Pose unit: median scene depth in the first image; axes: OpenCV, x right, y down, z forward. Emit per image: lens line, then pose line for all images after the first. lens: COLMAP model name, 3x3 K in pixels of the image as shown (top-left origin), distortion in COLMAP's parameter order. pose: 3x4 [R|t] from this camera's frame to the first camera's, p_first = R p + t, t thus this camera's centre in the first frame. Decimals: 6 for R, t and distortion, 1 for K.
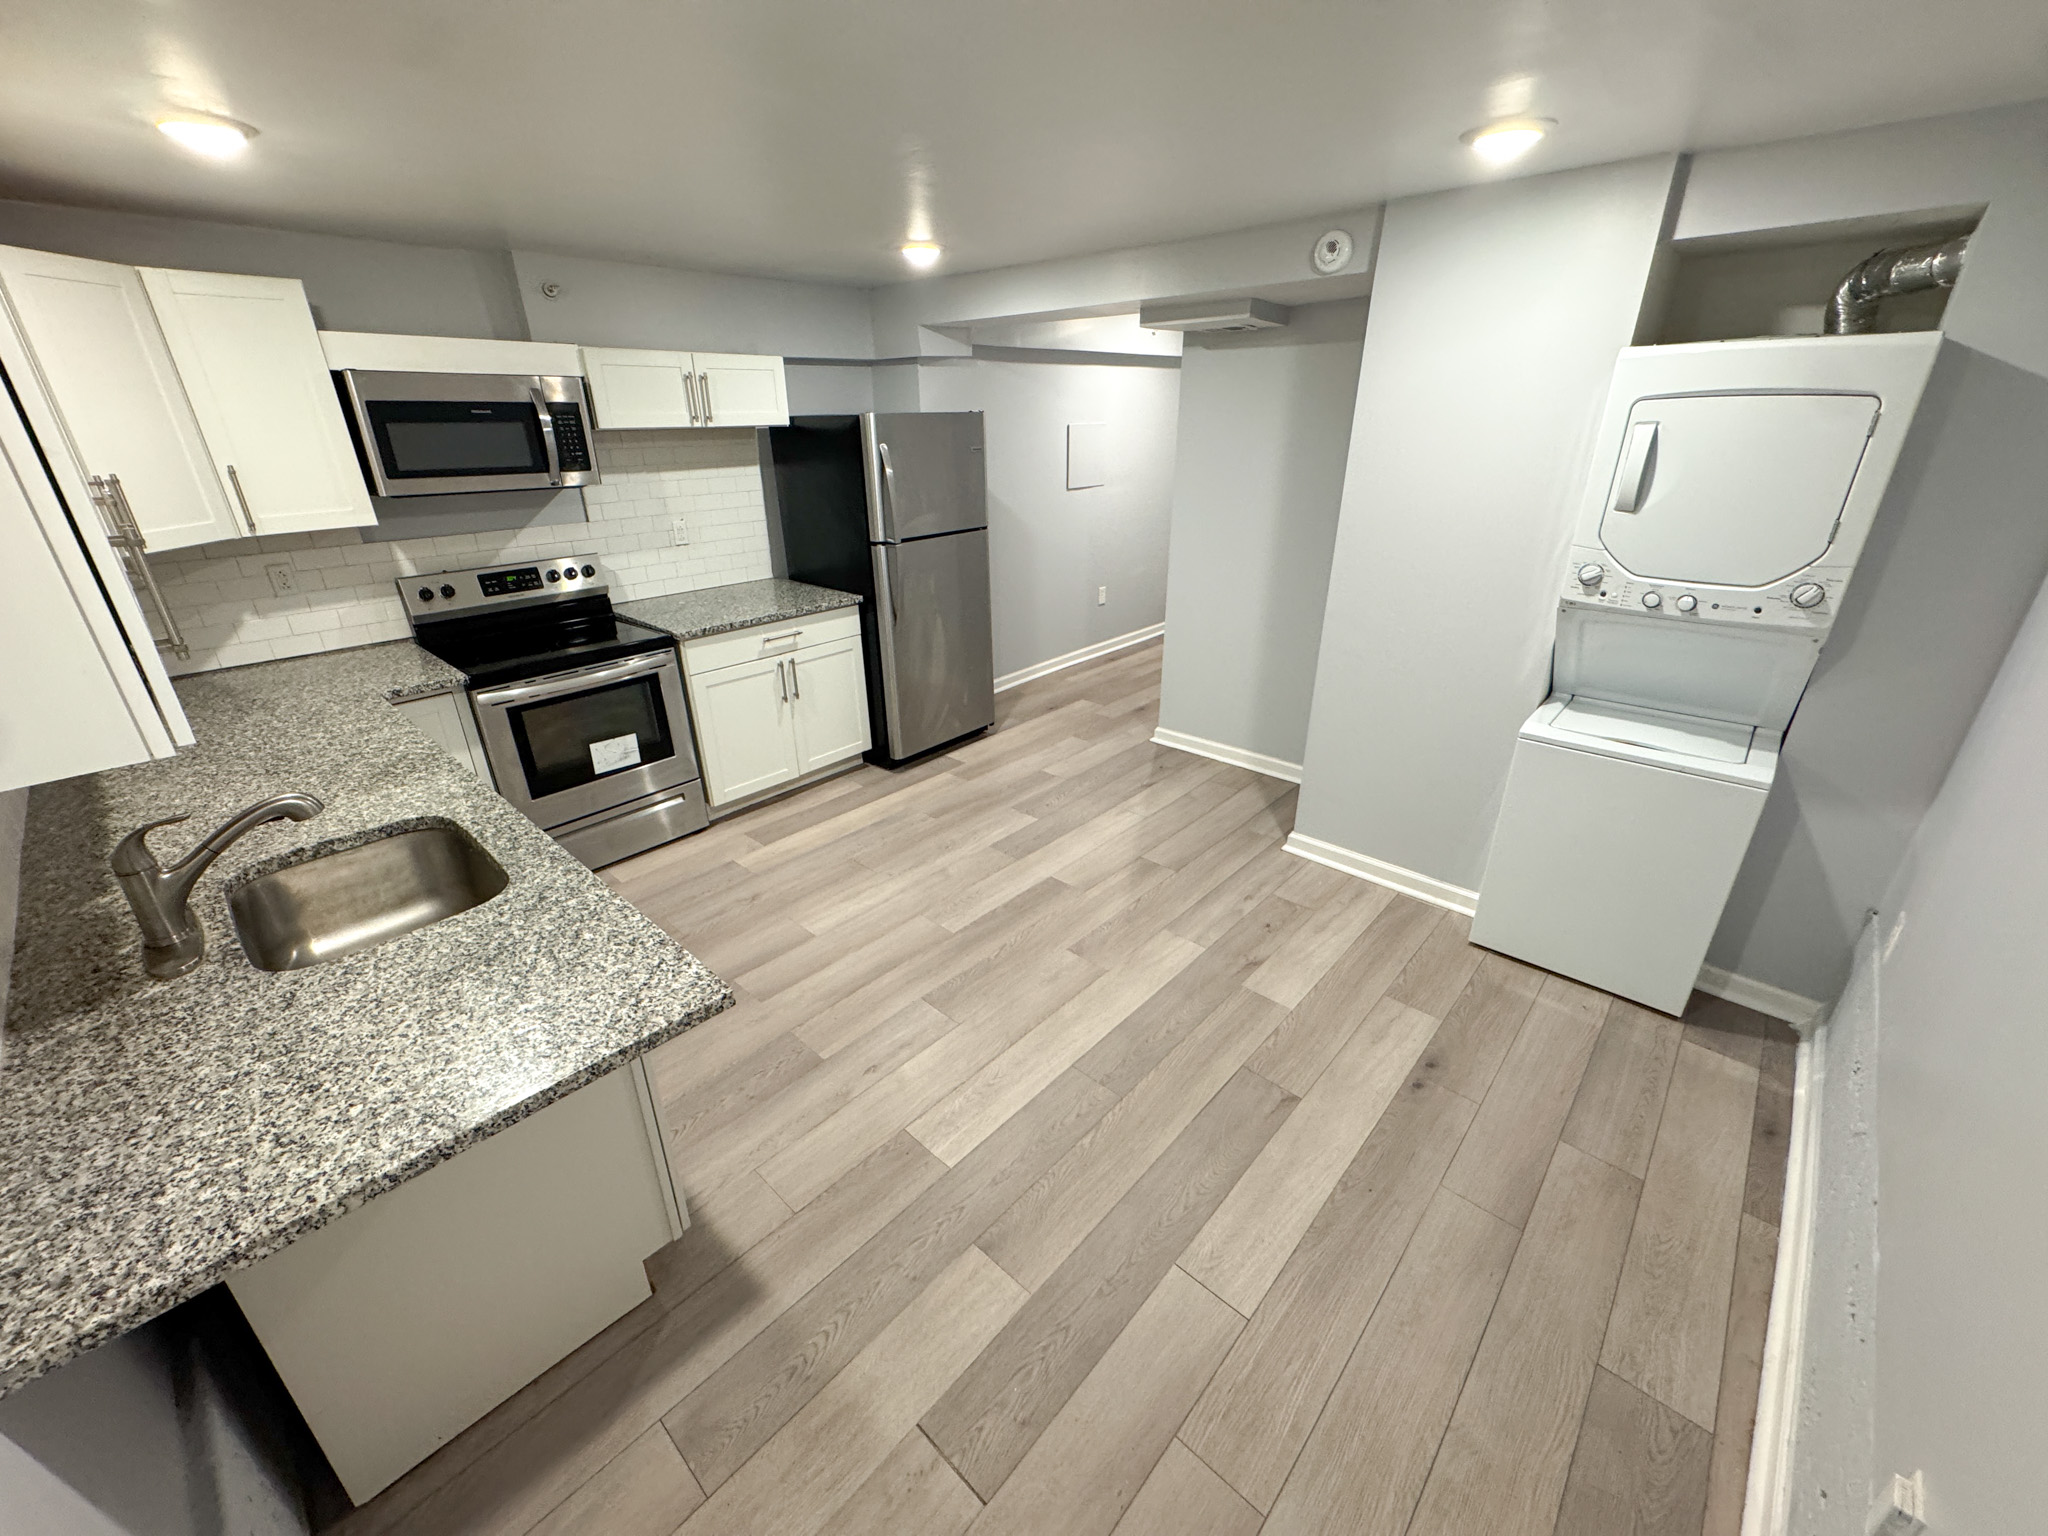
lens RADIAL K [[816.5, 0, 1021.1], [0, 816.5, 768.0], [0, 0, 1]] dist [-0.003498, 0.000235]
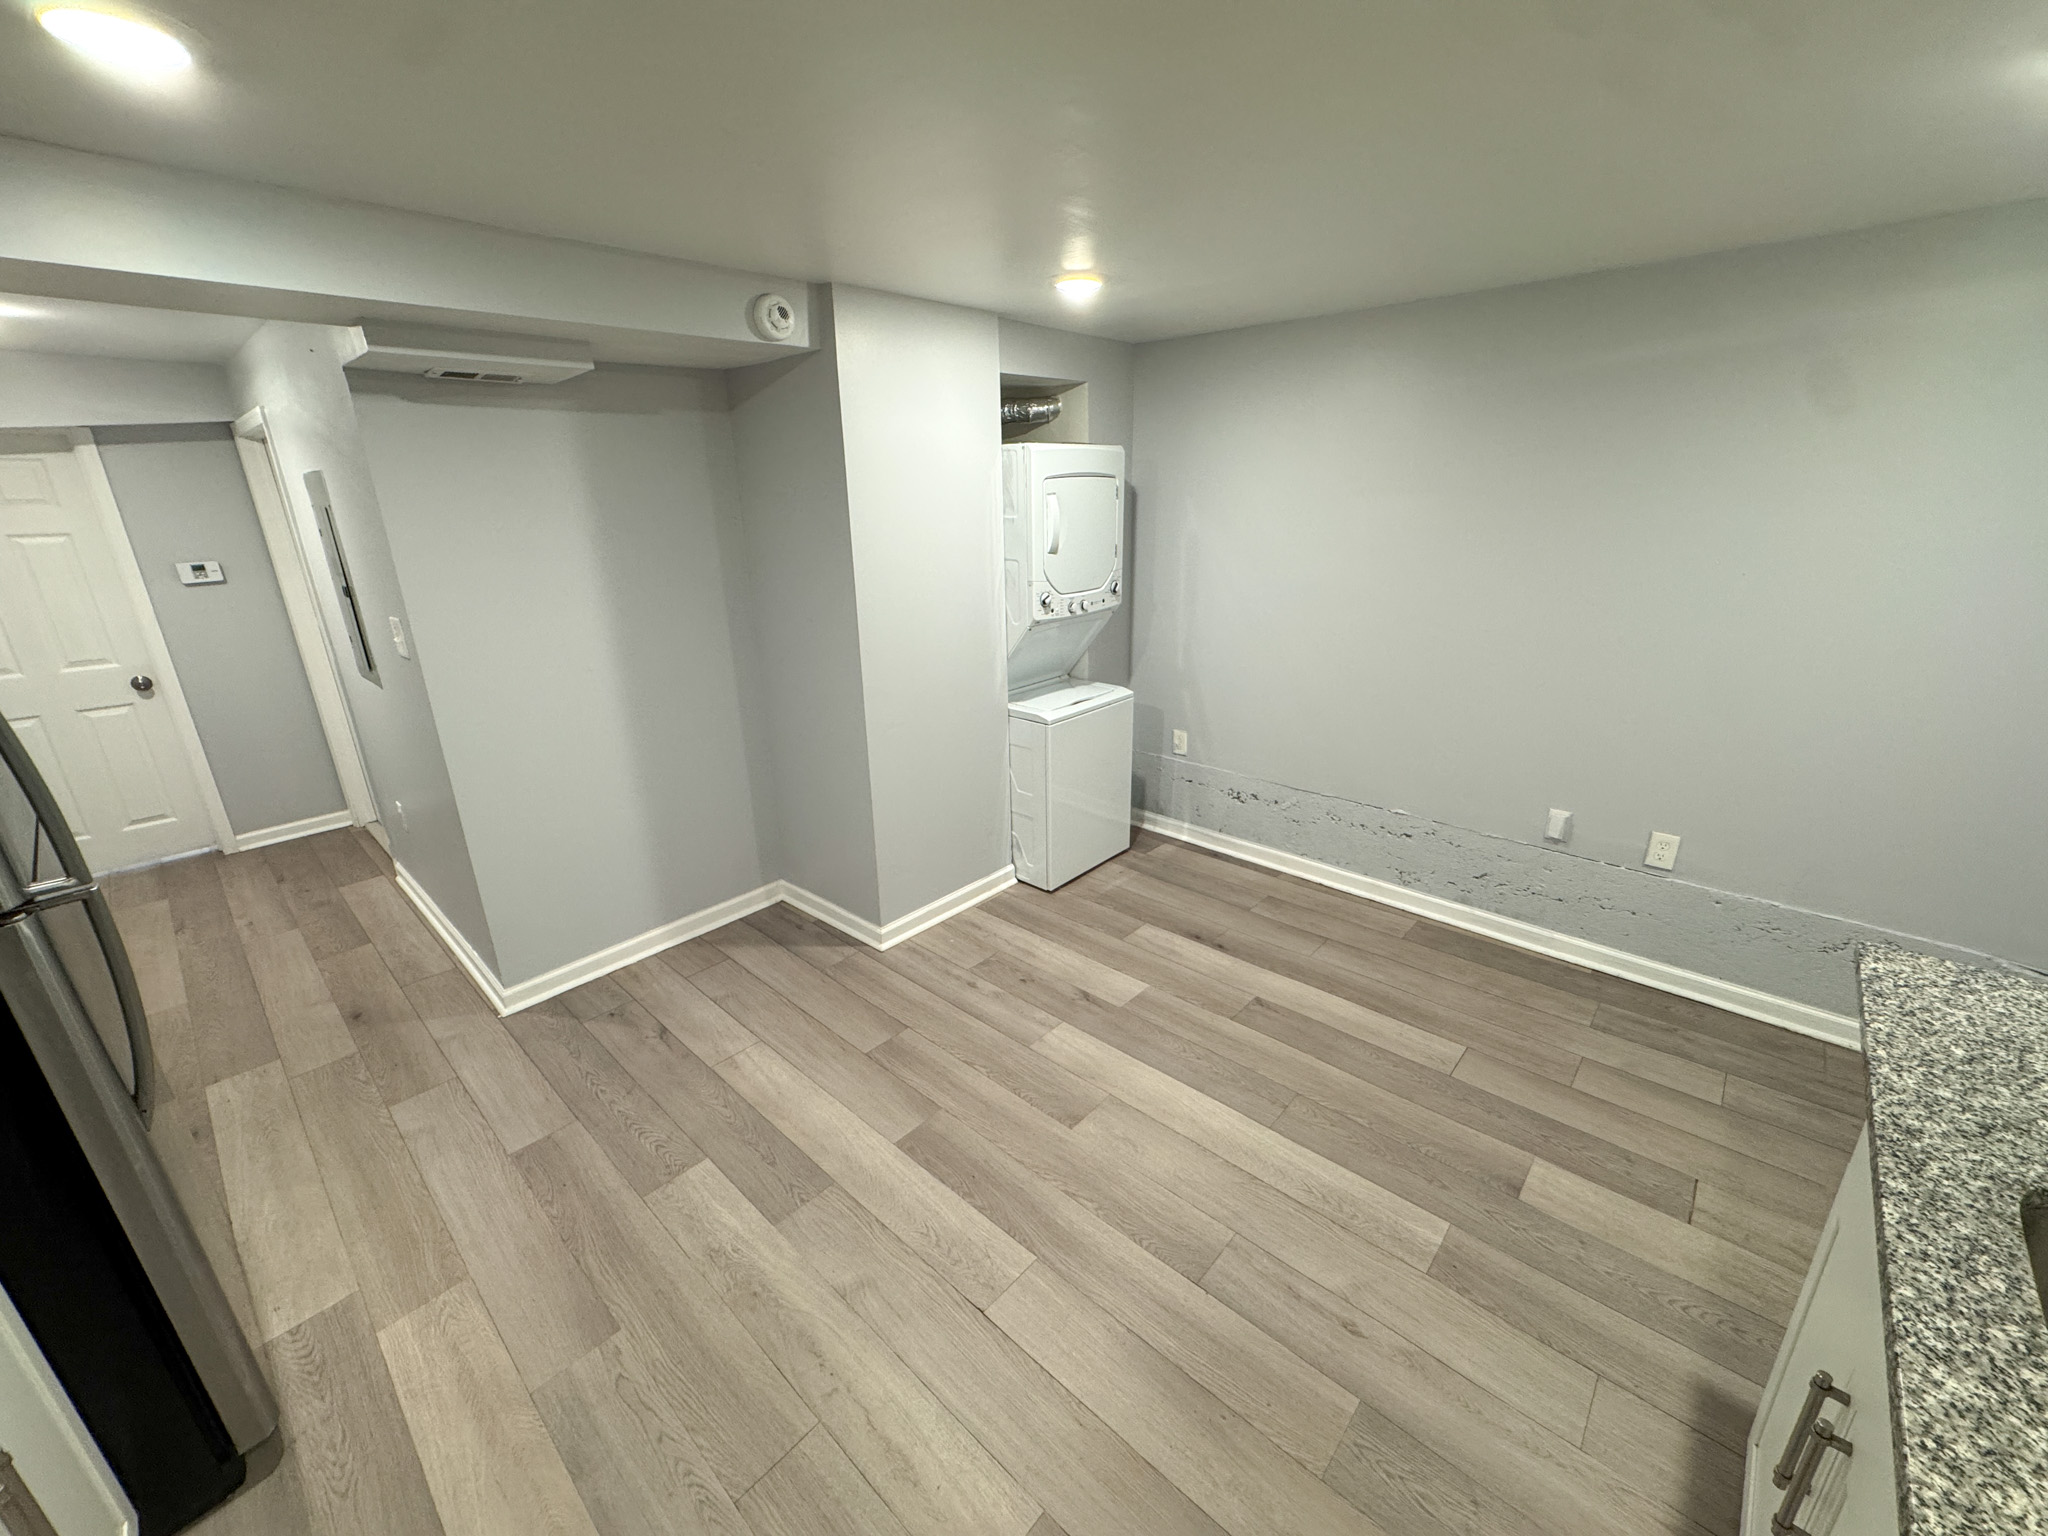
lens RADIAL K [[816.5, 0, 1025.9], [0, 816.5, 767.6], [0, 0, 1]] dist [-0.003498, 0.000235]
pose [[-0.004940, -0.312164, 0.950016, -0.535107], [0.421397, 0.860905, 0.285074, -0.297571], [-0.906863, 0.401742, 0.127292, 0.717155]]
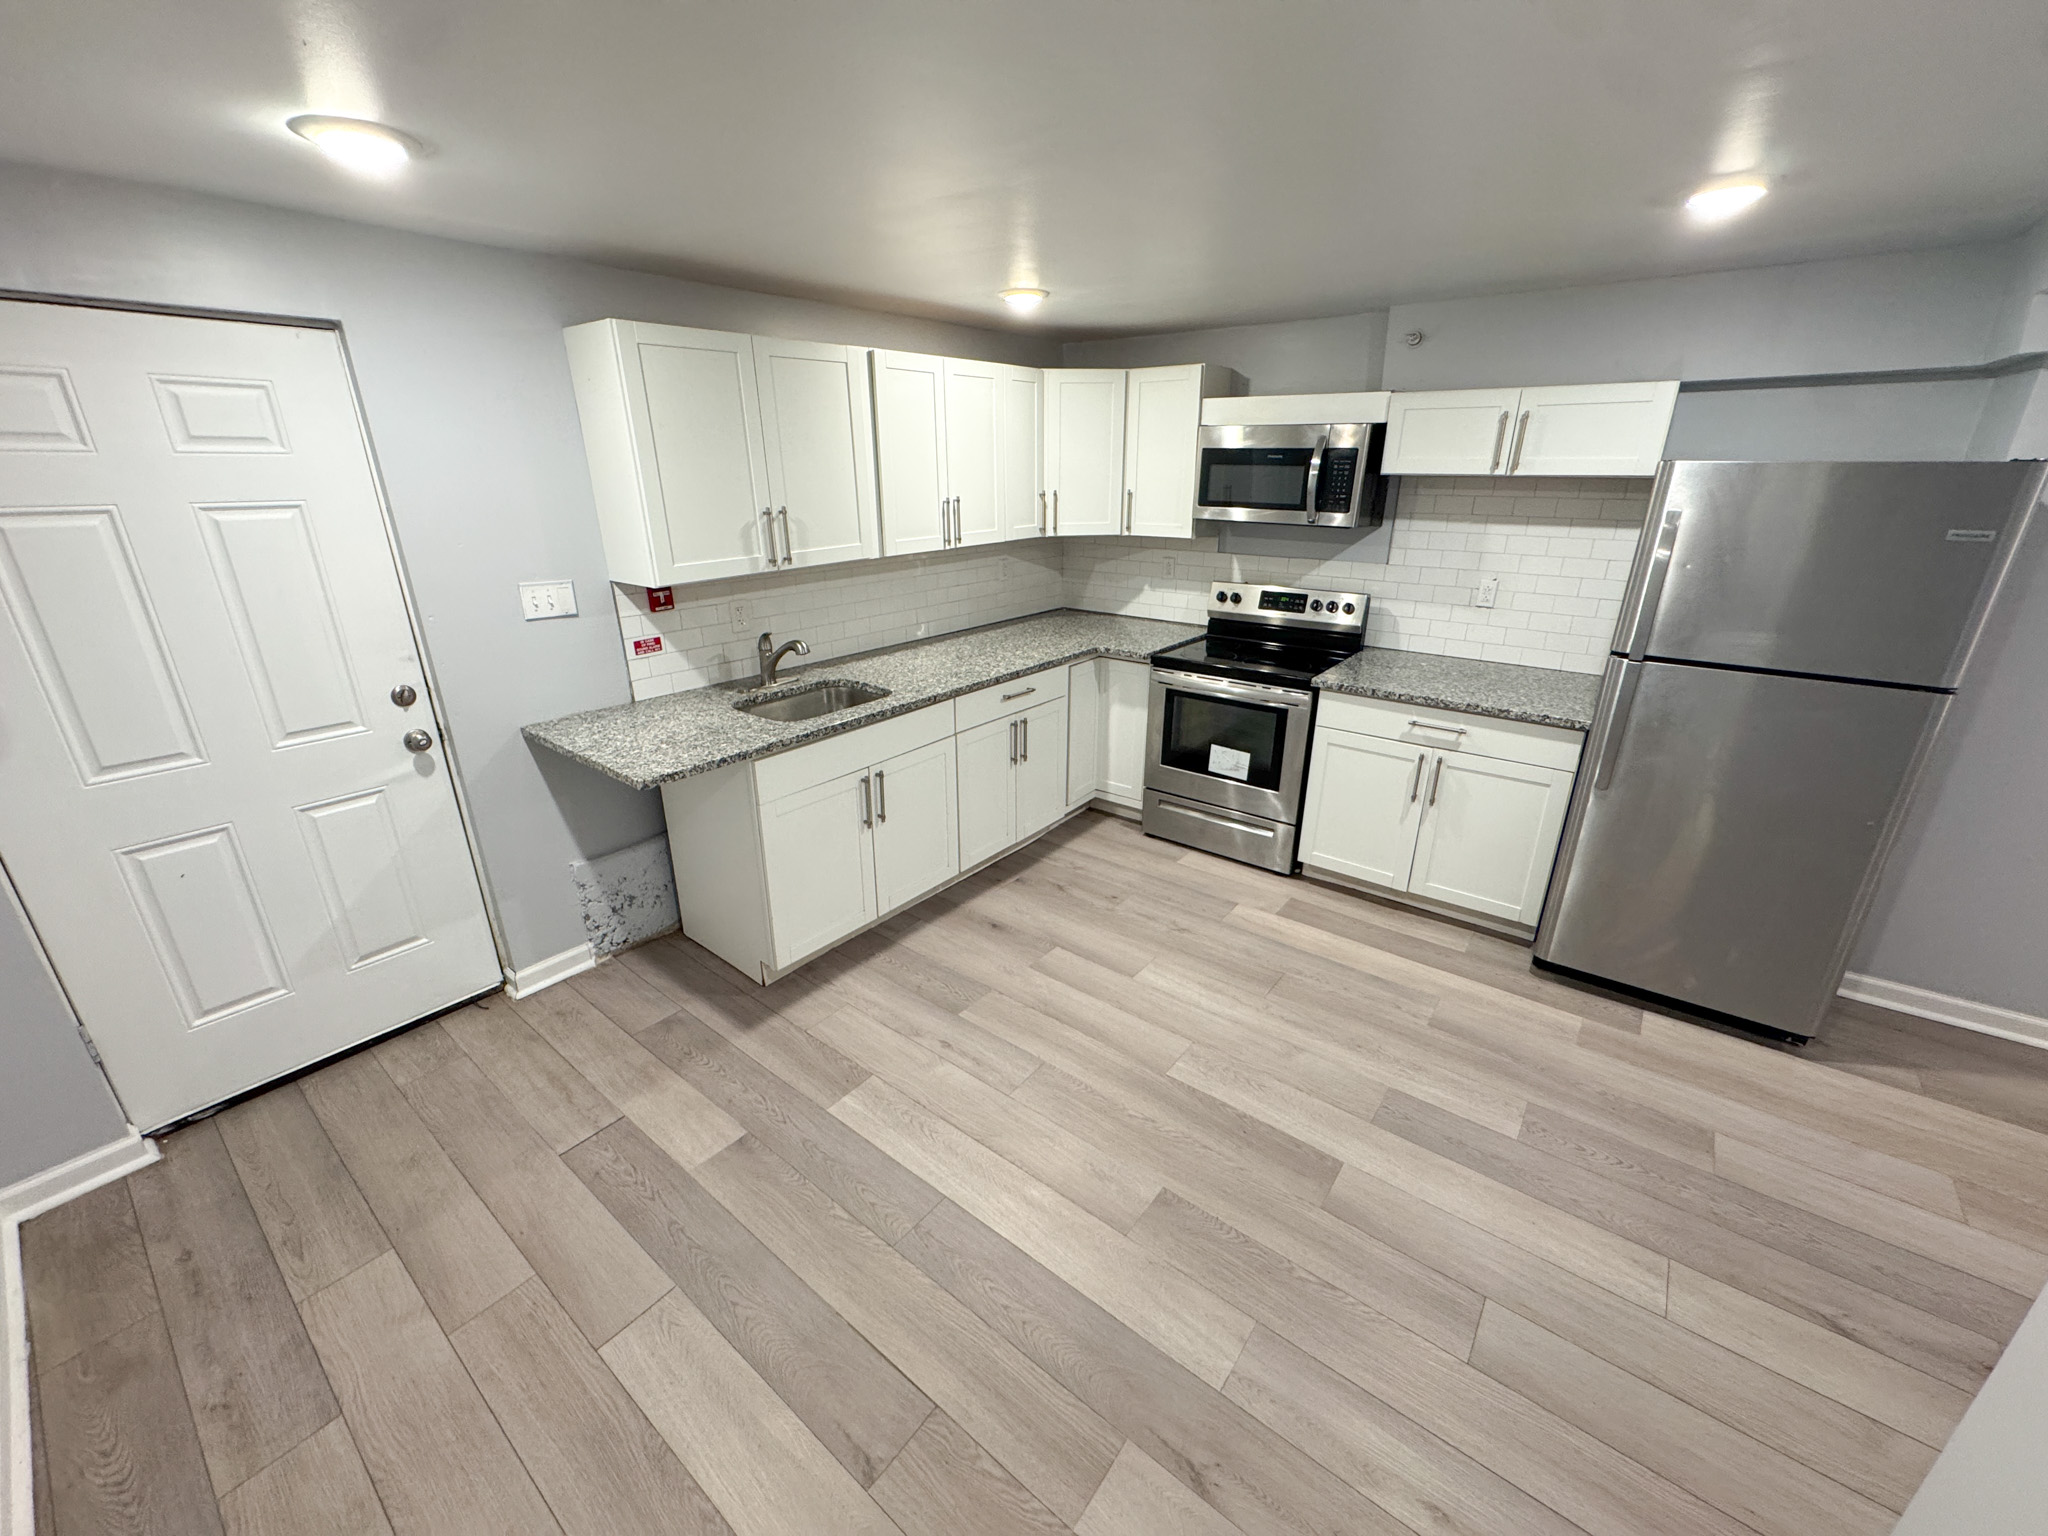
lens RADIAL K [[816.5, 0, 1023.4], [0, 816.5, 767.4], [0, 0, 1]] dist [-0.003498, 0.000235]
pose [[0.074135, 0.359909, -0.930037, 0.530018], [-0.398290, 0.865680, 0.303255, -0.245258], [0.914259, 0.347943, 0.207525, 0.544799]]
